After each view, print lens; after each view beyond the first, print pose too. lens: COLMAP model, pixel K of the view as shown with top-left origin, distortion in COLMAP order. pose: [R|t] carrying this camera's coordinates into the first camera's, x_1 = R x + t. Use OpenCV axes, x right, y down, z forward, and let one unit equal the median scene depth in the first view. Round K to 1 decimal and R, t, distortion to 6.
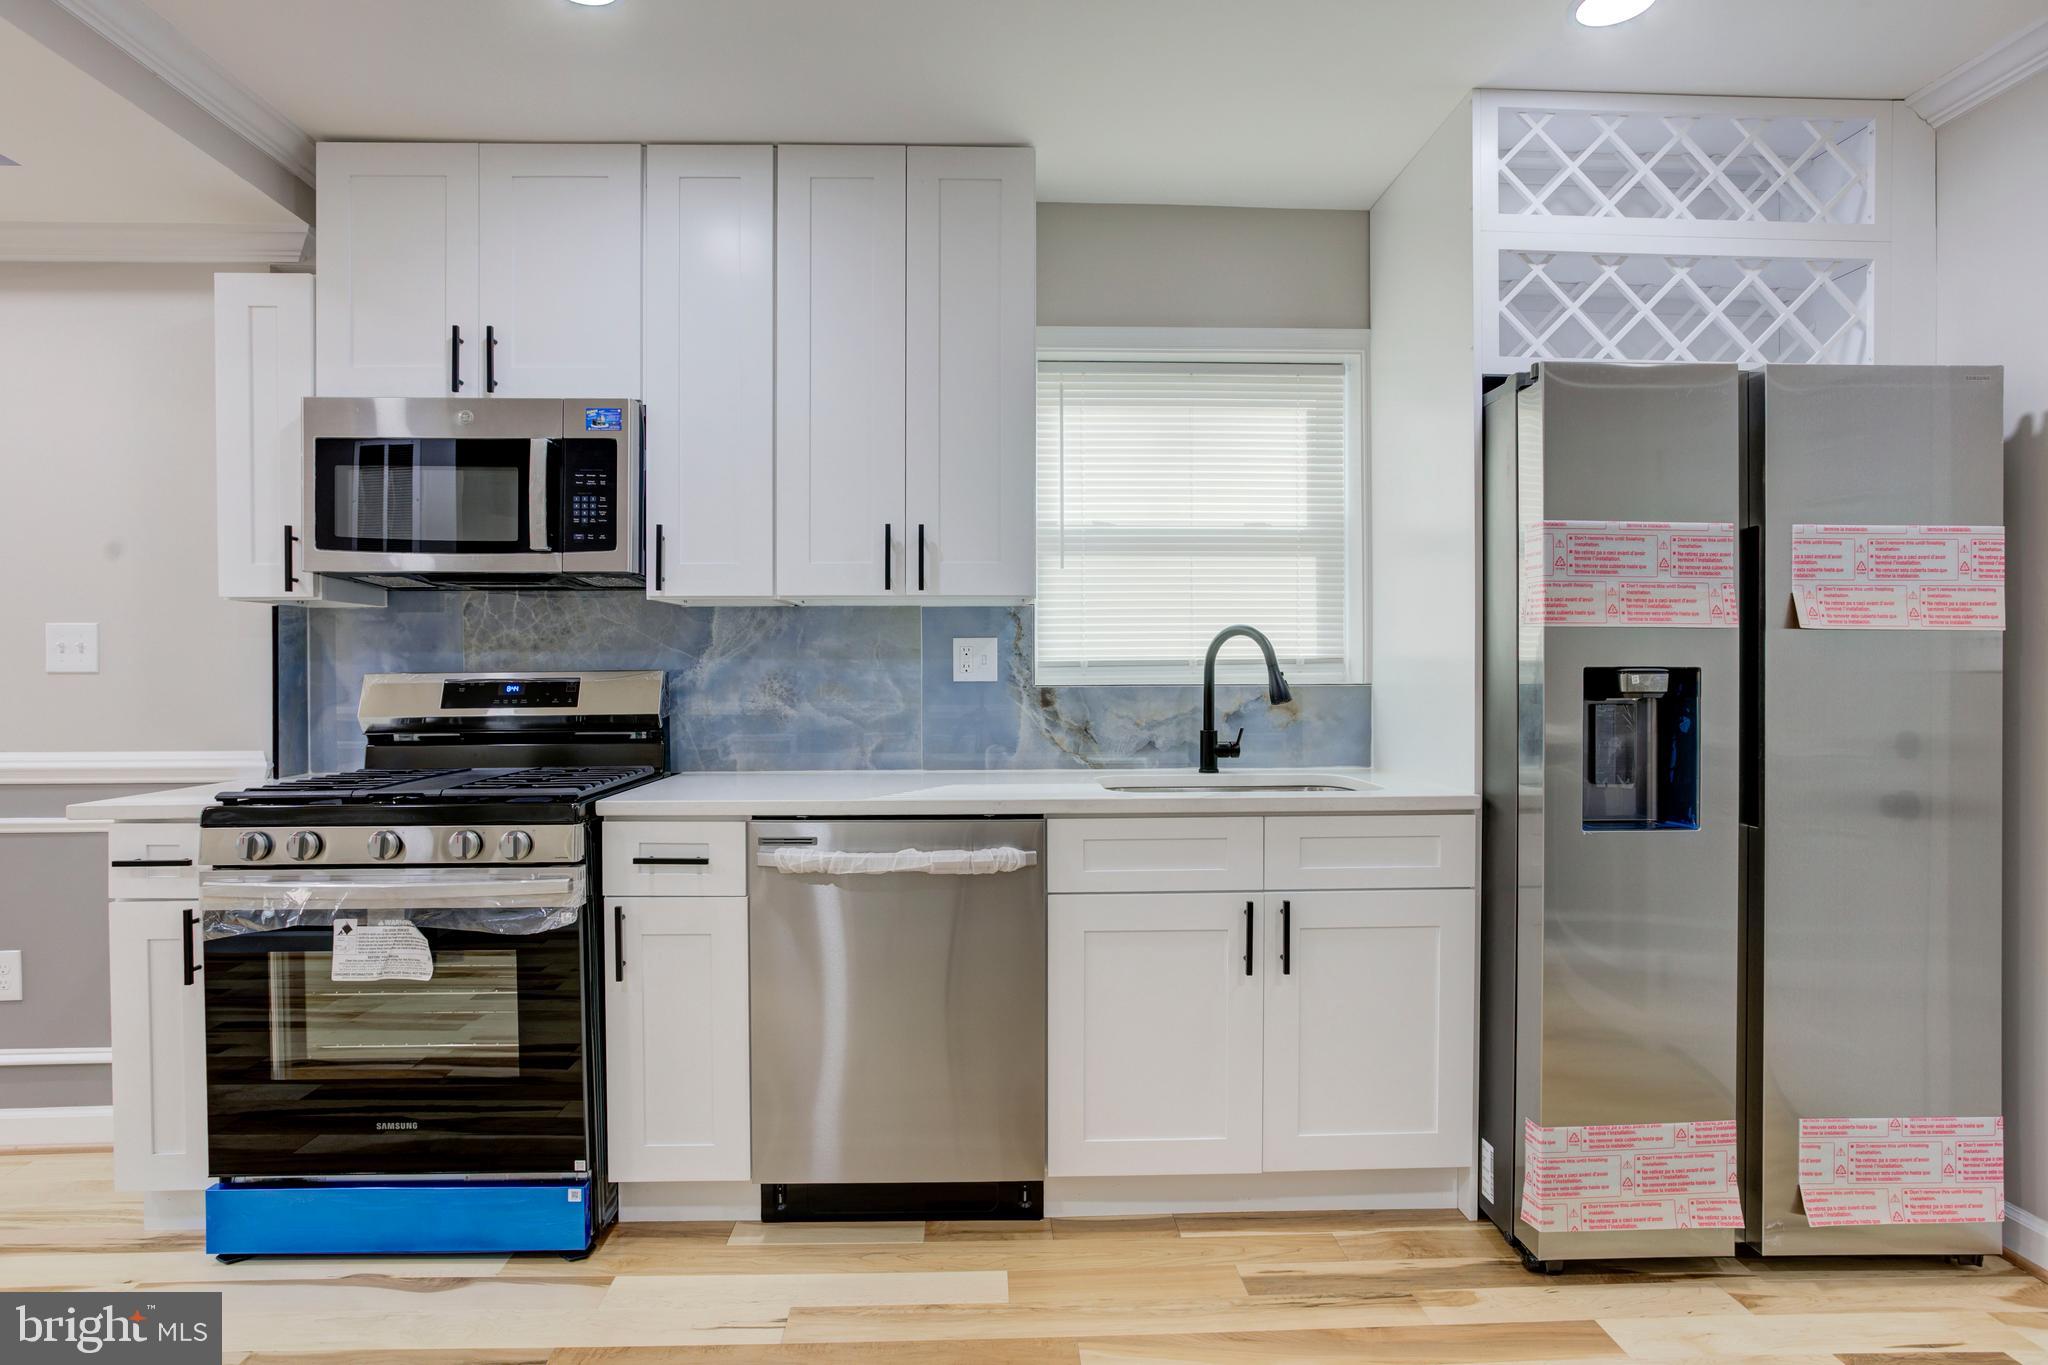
lens RADIAL K [[1076.0, 0, 1000.9], [0, 1076.0, 680.6], [0, 0, 1]] dist [-0.068242, 0.045081]
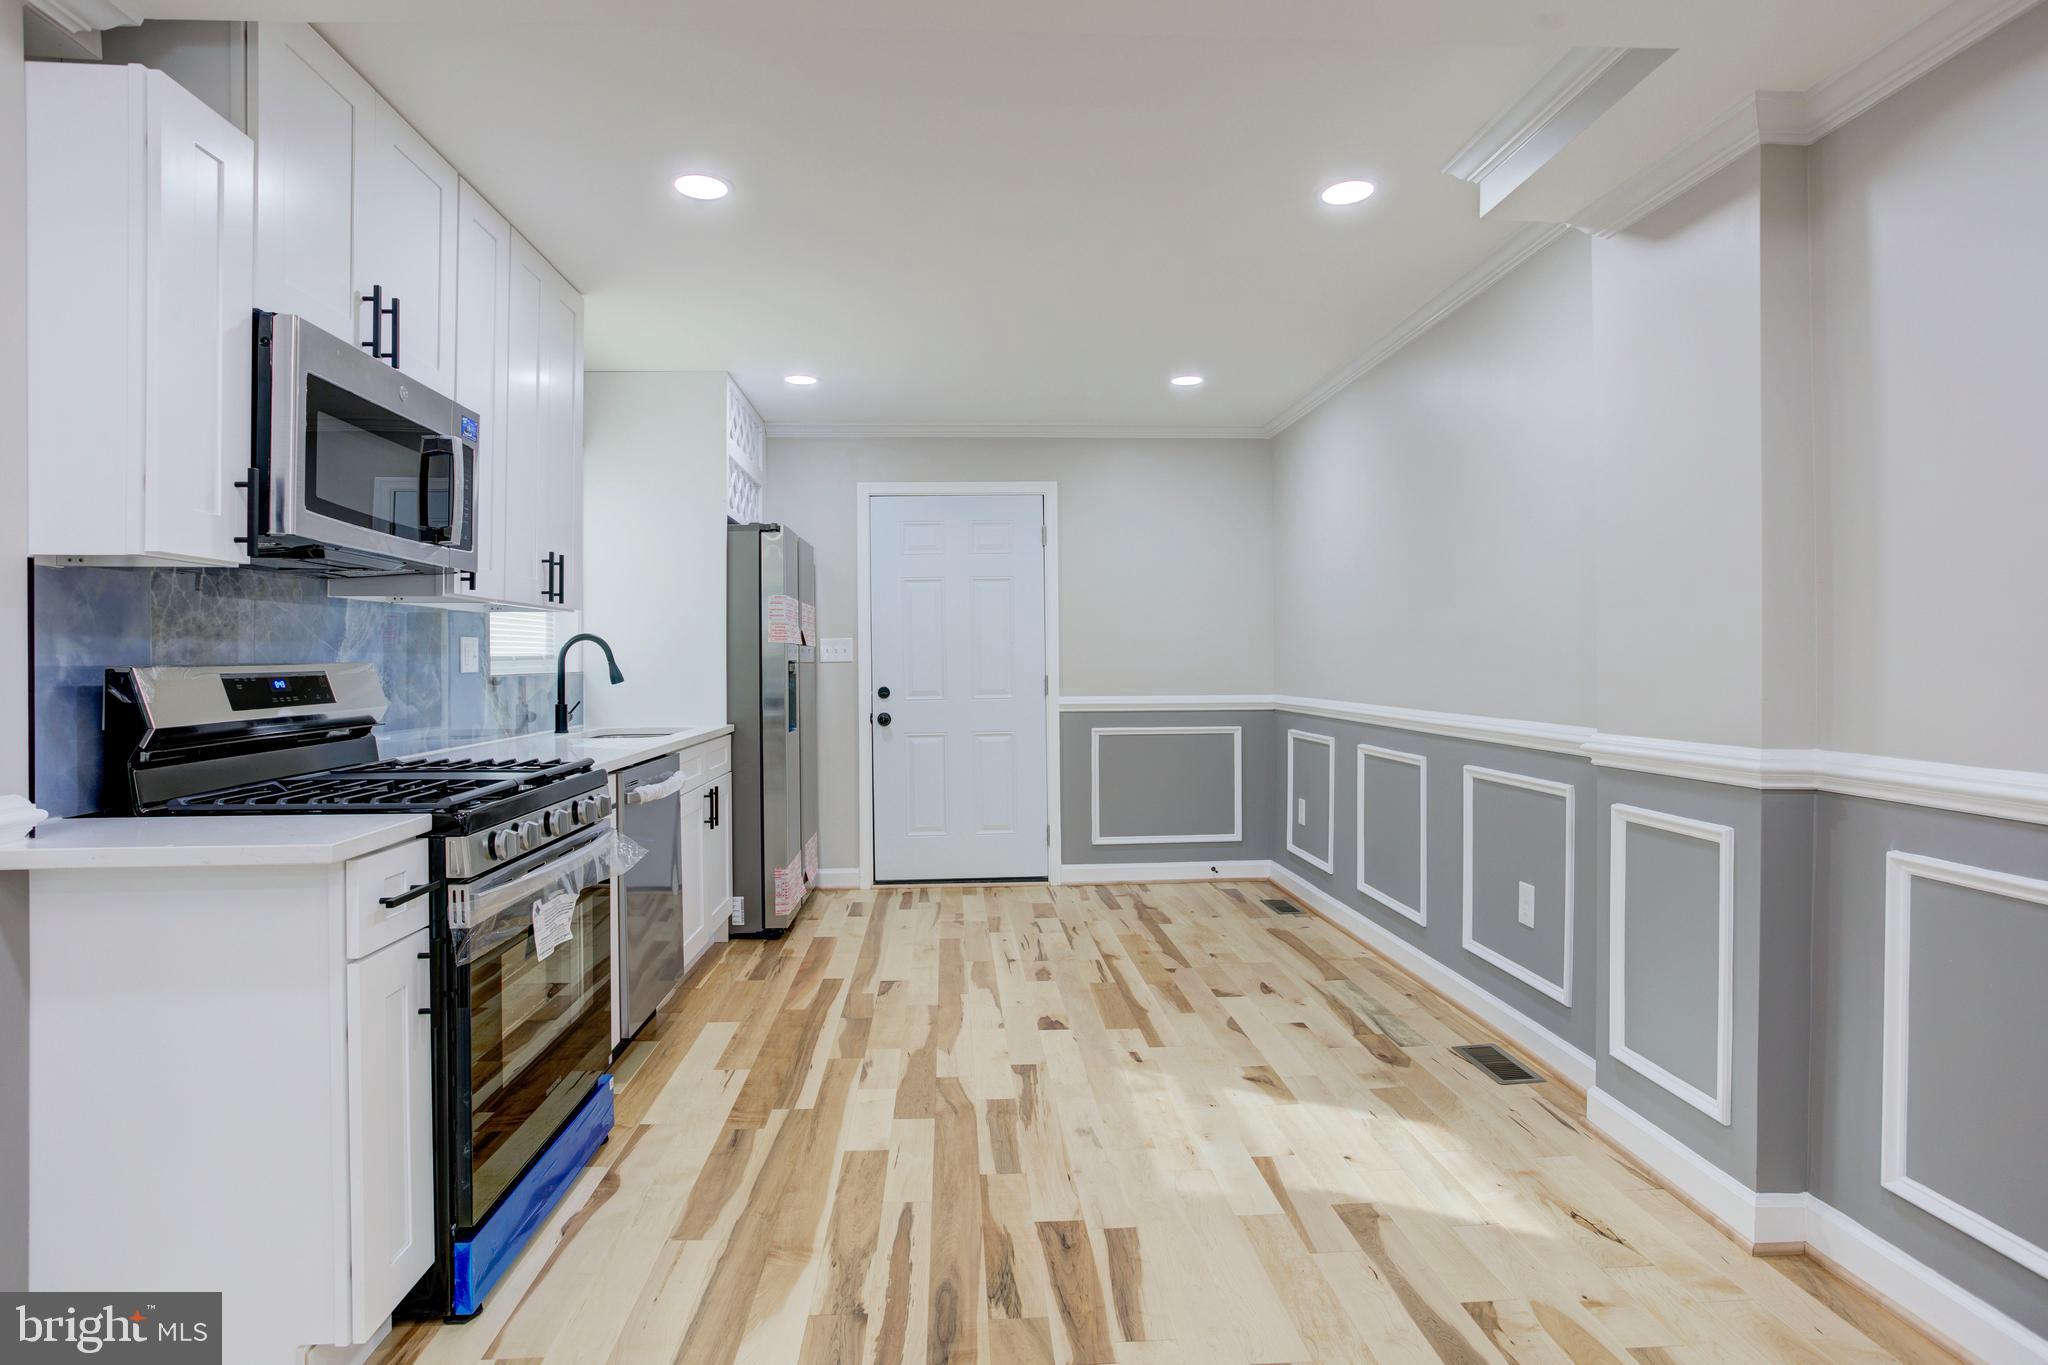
lens RADIAL K [[1059.6, 0, 1007.5], [0, 1059.6, 652.0], [0, 0, 1]] dist [-0.064610, 0.043939]
pose [[-0.022820, 0.010707, 0.999682, -1.326136], [0.016297, 0.999814, -0.010336, -0.000135], [-0.999607, 0.016056, -0.022990, 0.445578]]
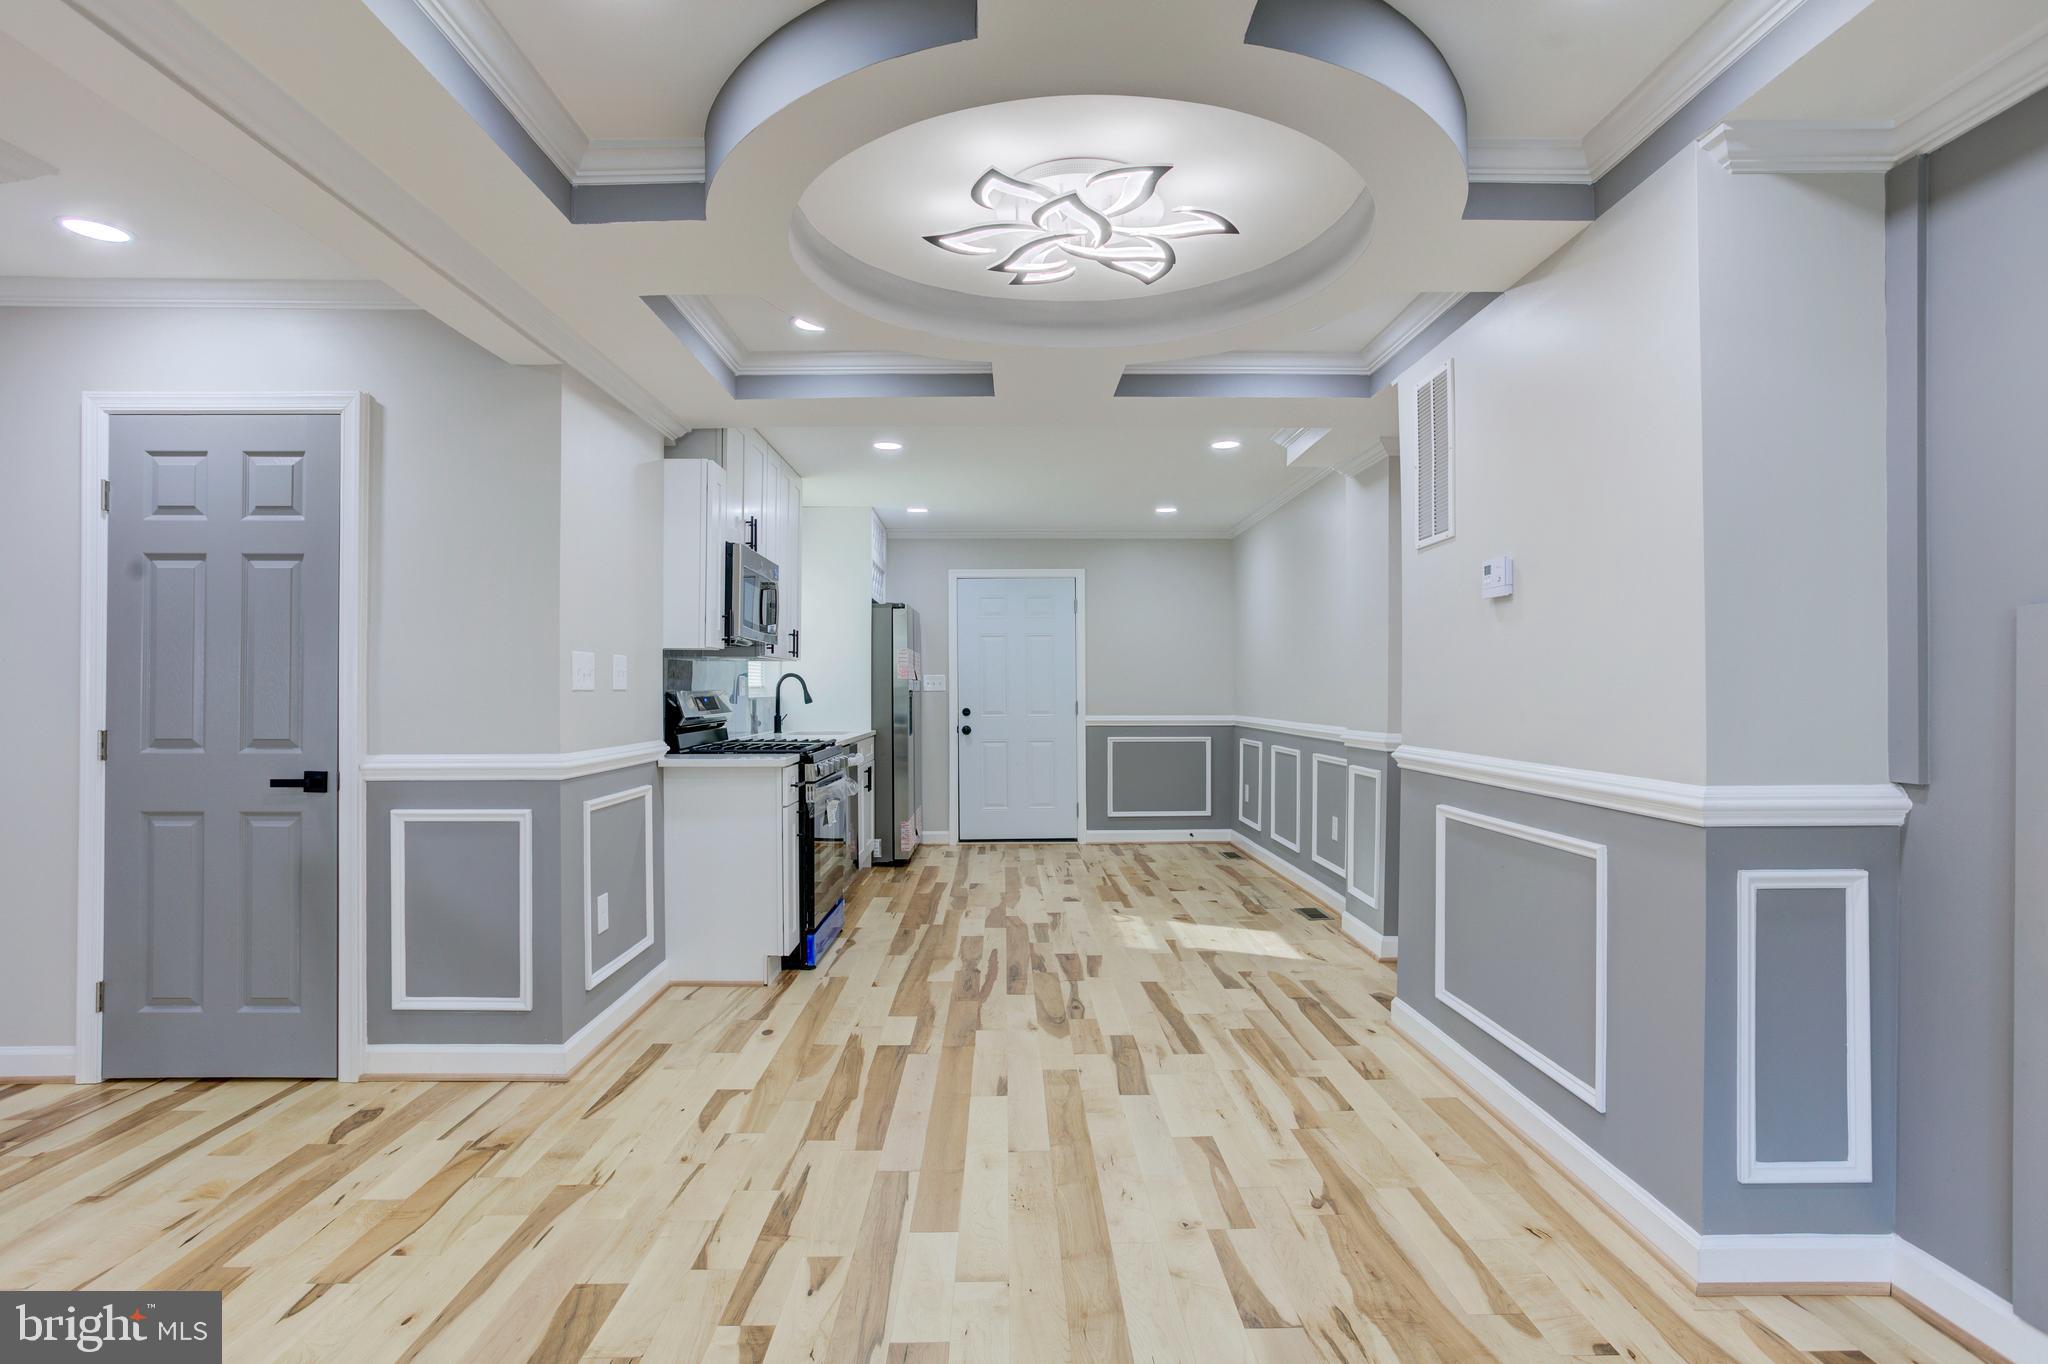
lens RADIAL K [[1051.2, 0, 1024.0], [0, 1051.2, 682.0], [0, 0, 1]] dist [-0.061939, 0.041645]
pose [[0.011963, 0.010809, 0.999870, -2.293942], [0.011116, 0.999878, -0.010942, 0.002287], [-0.999867, 0.011246, 0.011842, 0.437822]]
